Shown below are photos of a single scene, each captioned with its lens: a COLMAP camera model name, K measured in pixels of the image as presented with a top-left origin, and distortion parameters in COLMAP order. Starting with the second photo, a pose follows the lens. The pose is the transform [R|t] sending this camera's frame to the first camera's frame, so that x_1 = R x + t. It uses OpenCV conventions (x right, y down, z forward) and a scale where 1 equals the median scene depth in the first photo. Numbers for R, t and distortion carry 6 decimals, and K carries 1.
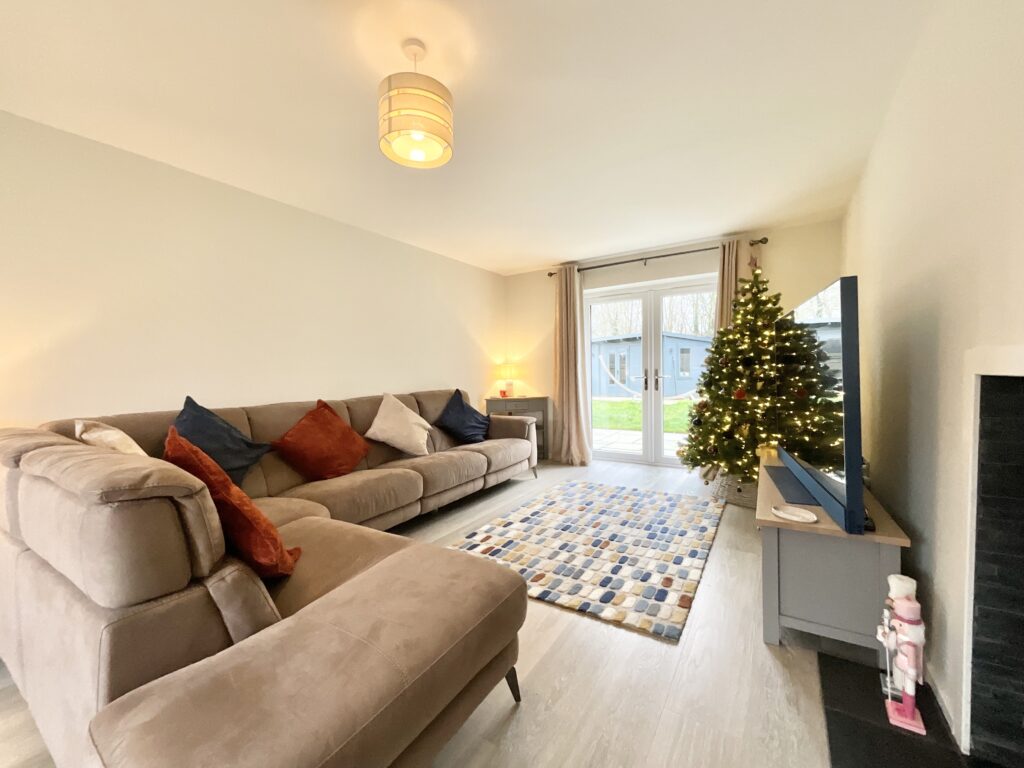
lens RADIAL K [[418.5, 0, 517.0], [0, 418.5, 386.8], [0, 0, 1]] dist [-0.000036, 0.000162]
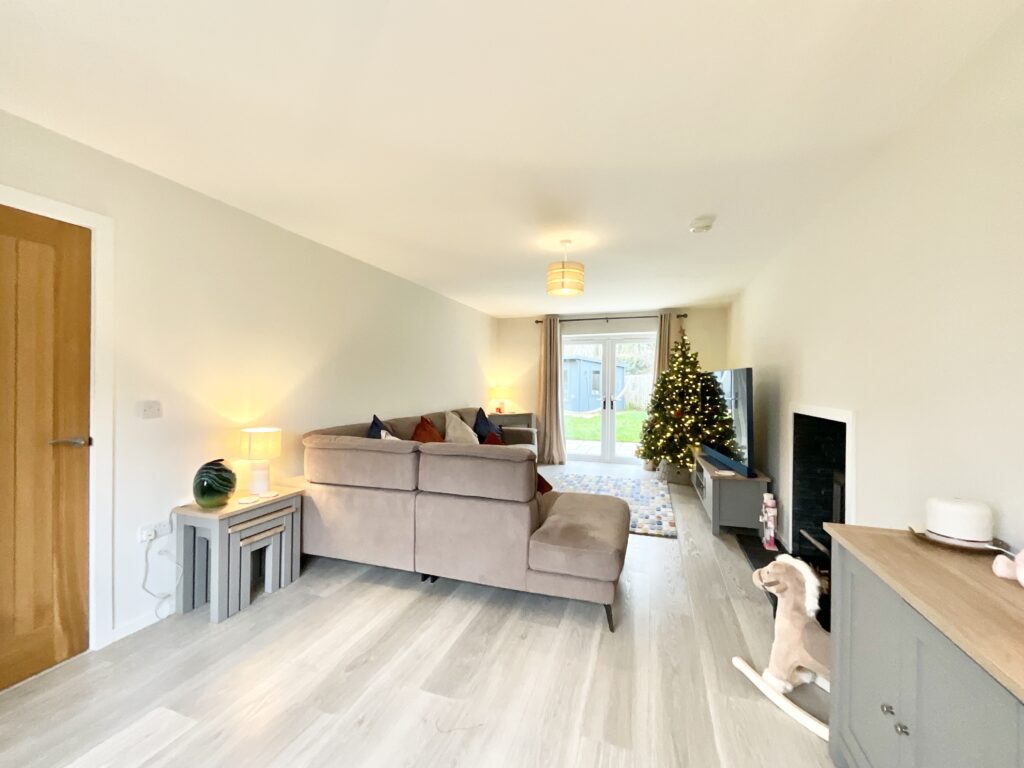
lens RADIAL K [[427.5, 0, 516.8], [0, 427.5, 381.1], [0, 0, 1]] dist [-0.001793, -0.000154]
pose [[0.969038, 0.027224, 0.245407, -0.462588], [-0.017094, 0.998915, -0.043316, -0.026778], [-0.246320, 0.037780, 0.968452, -0.439428]]
